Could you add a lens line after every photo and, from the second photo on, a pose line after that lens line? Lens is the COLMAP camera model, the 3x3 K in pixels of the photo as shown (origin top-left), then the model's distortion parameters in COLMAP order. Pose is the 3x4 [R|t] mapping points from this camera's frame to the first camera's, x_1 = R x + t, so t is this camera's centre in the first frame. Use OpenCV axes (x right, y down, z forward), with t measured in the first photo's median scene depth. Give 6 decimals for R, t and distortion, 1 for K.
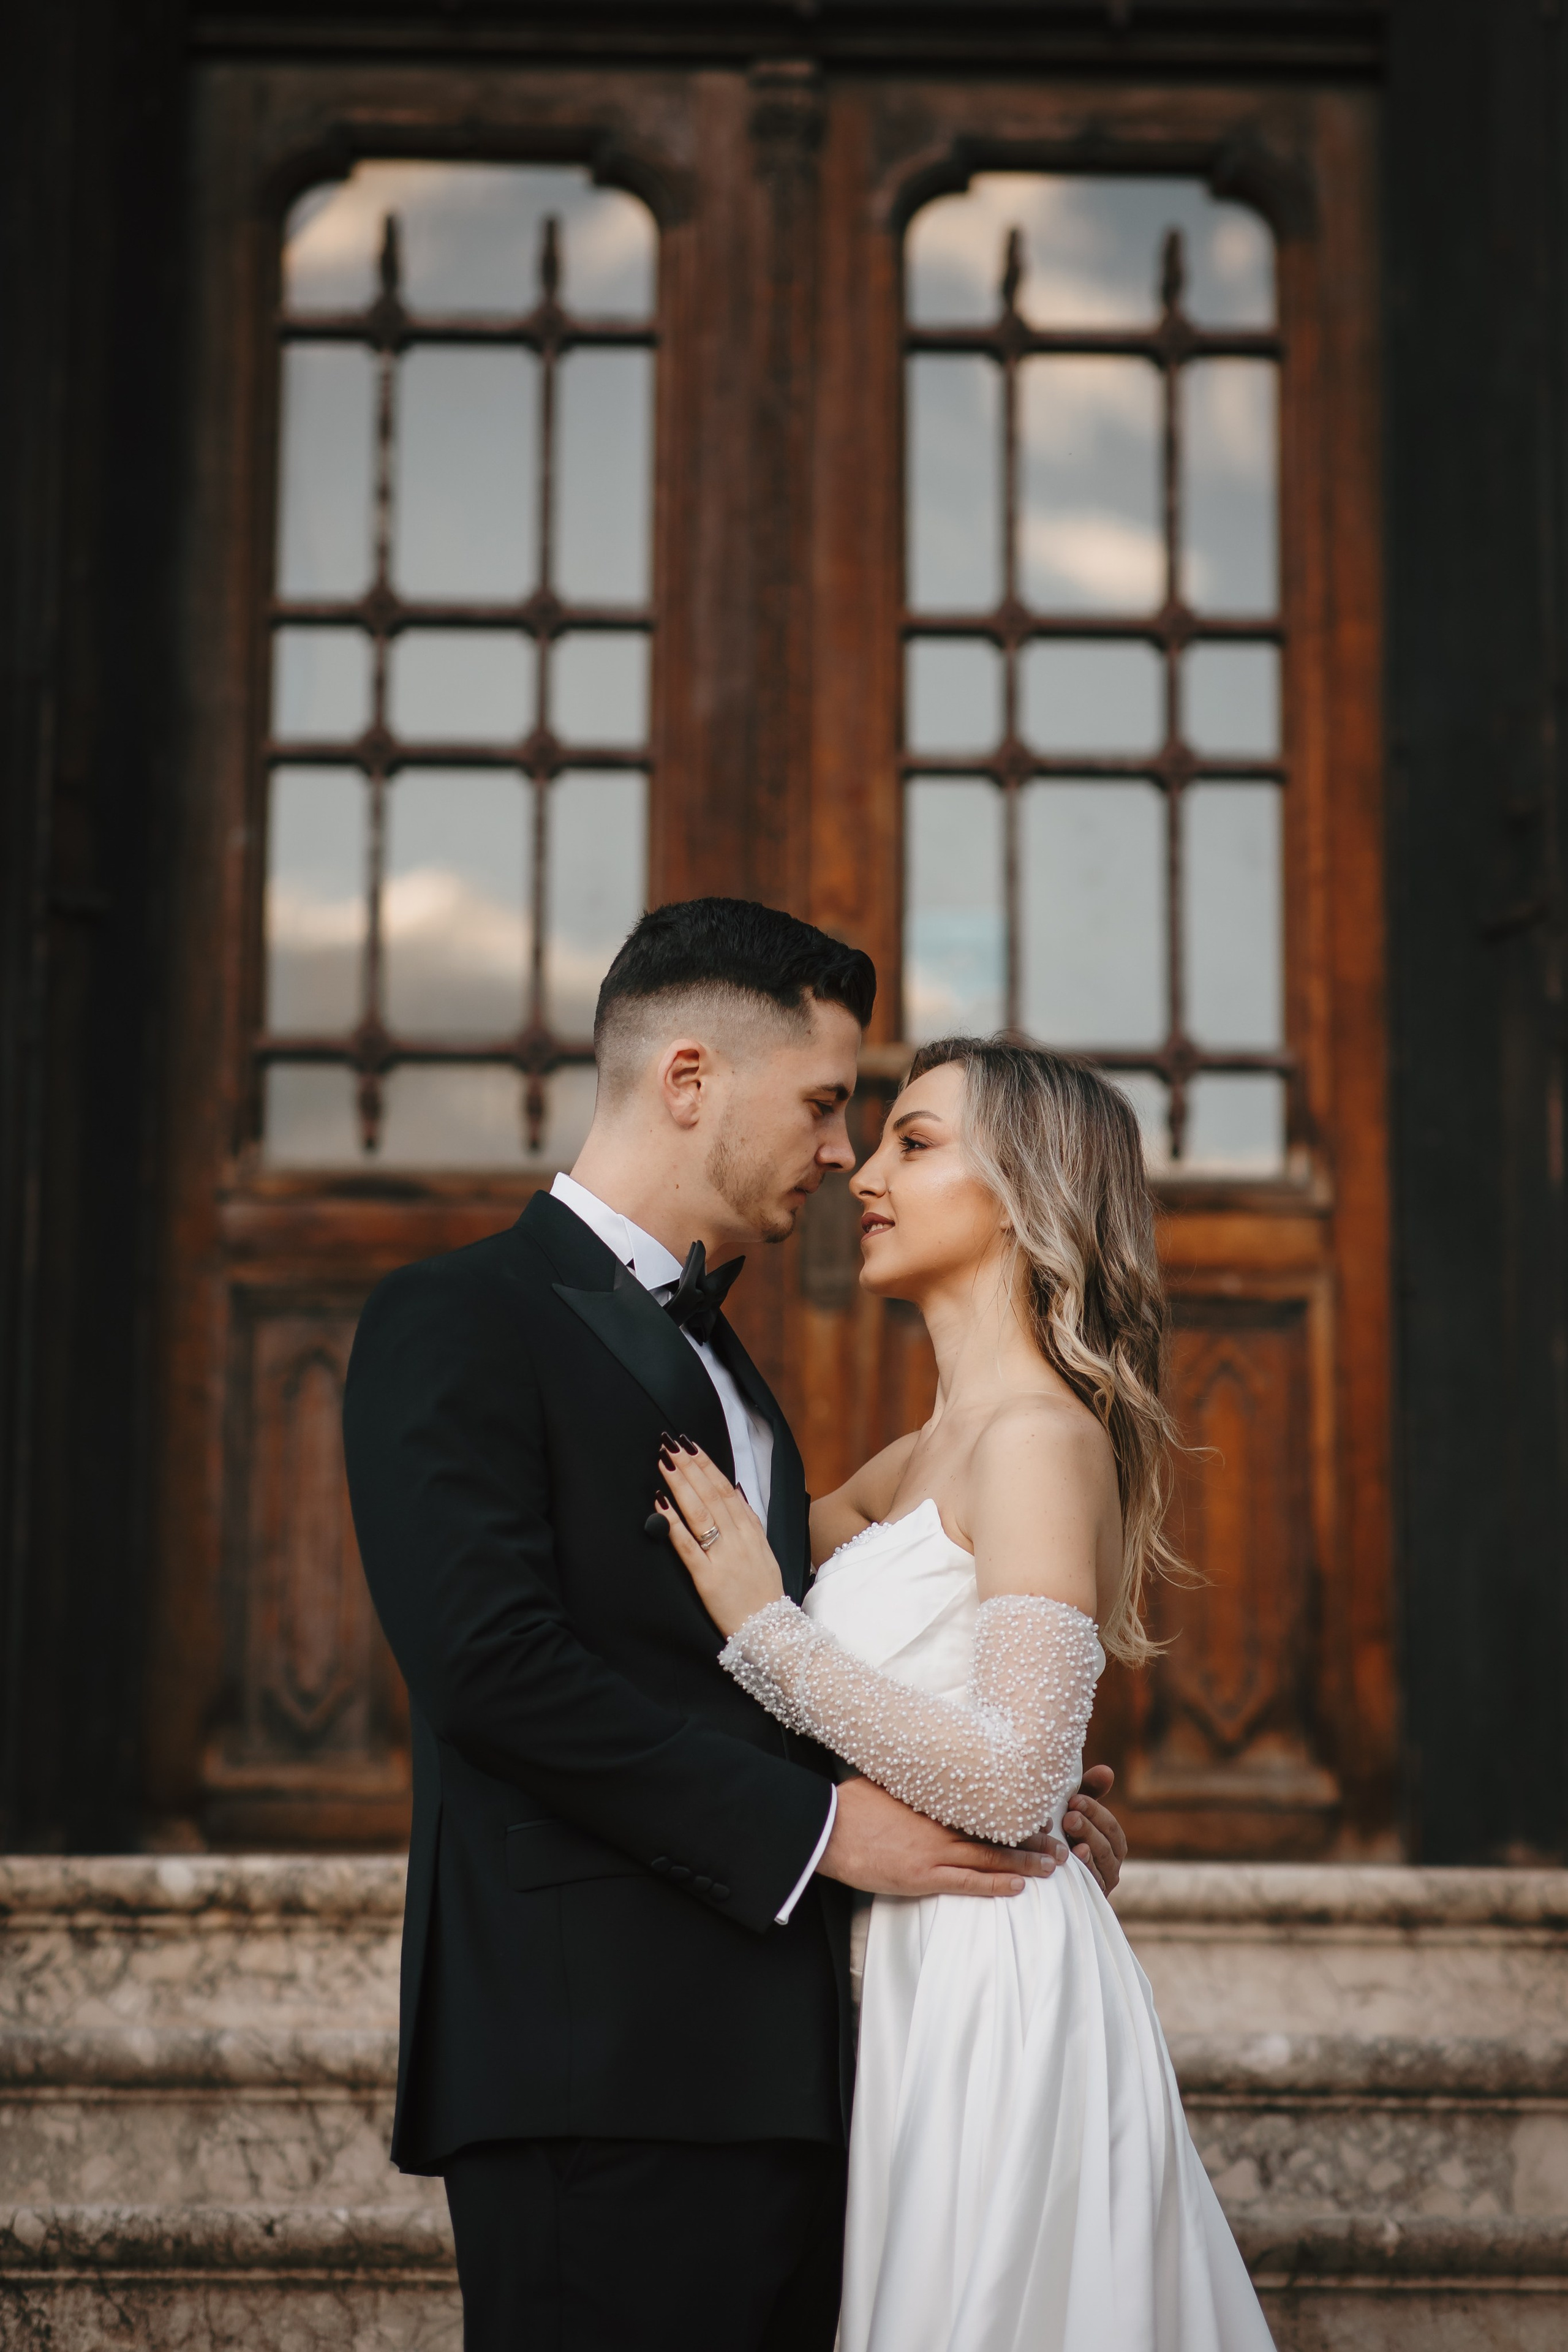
lens RADIAL K [[5749.2, 0, 784.0], [0, 5749.2, 1176.0], [0, 0, 1]] dist [0.372422, 0.120241]
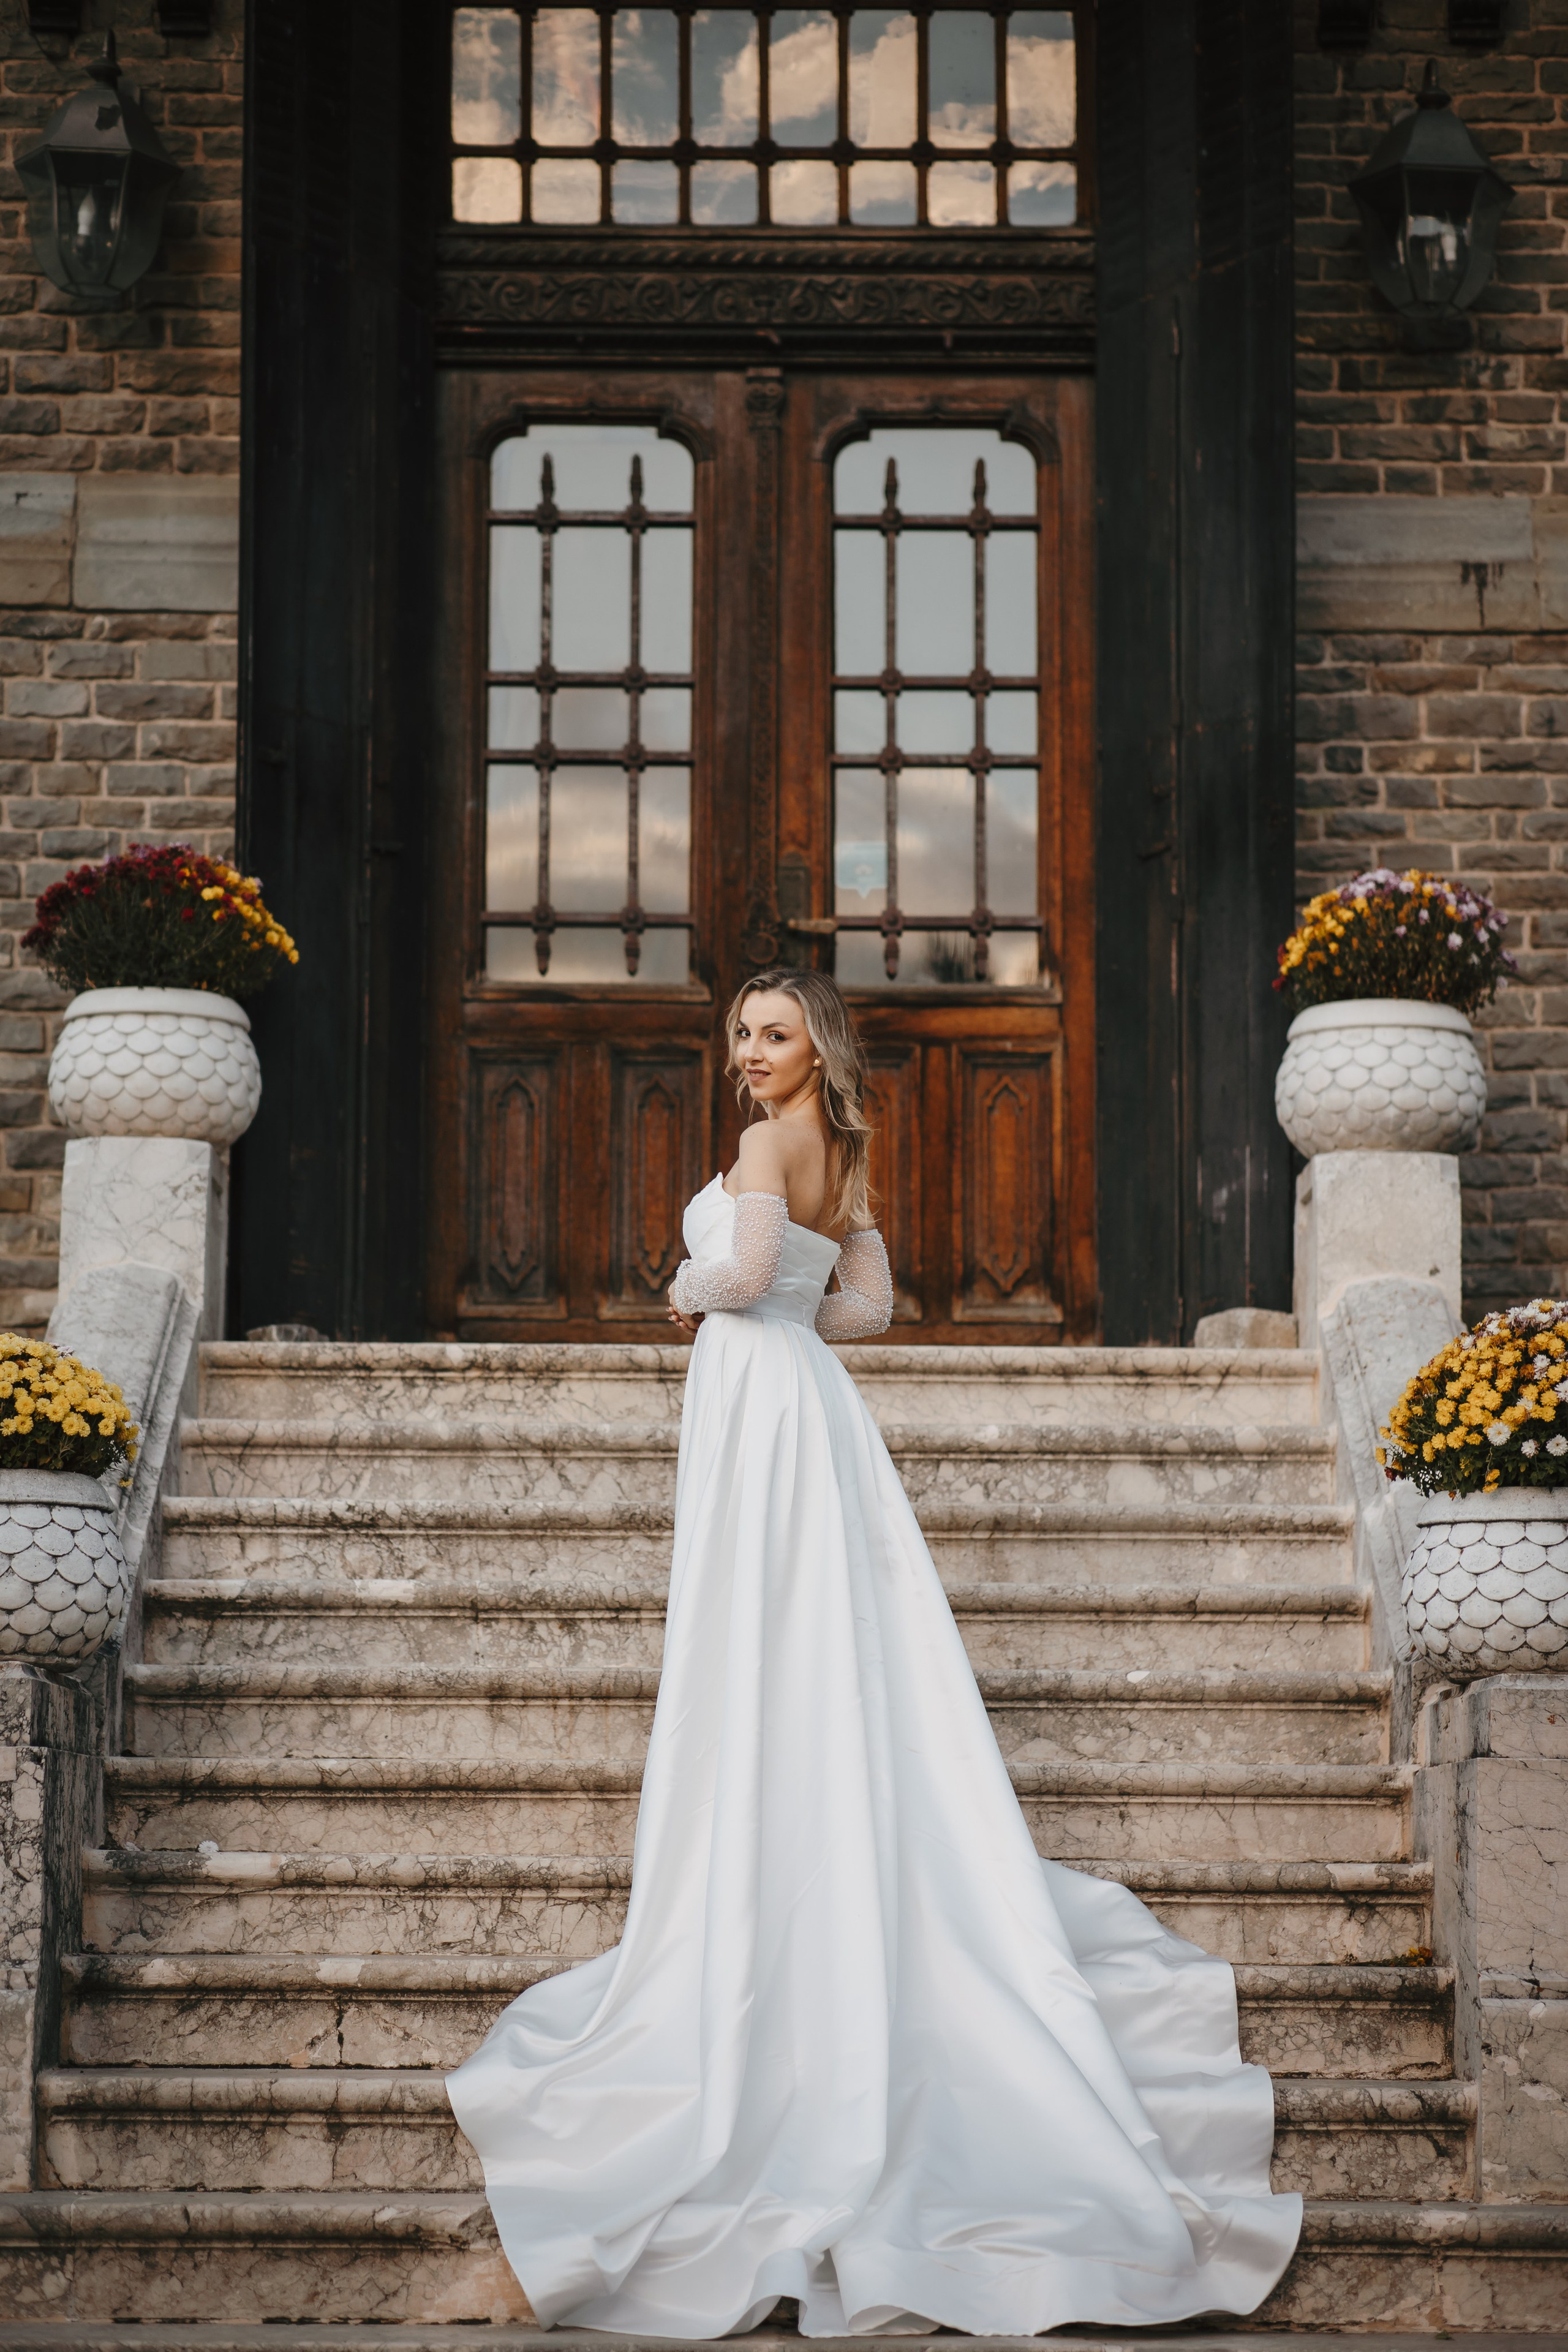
lens RADIAL K [[5690.6, 0, 784.0], [0, 5690.6, 1176.0], [0, 0, 1]] dist [1.375681, 0.058541]
pose [[0.999715, -0.003317, -0.023657, 0.048960], [0.004874, 0.997803, 0.066077, -0.061271], [0.023385, -0.066173, 0.997534, -0.838377]]
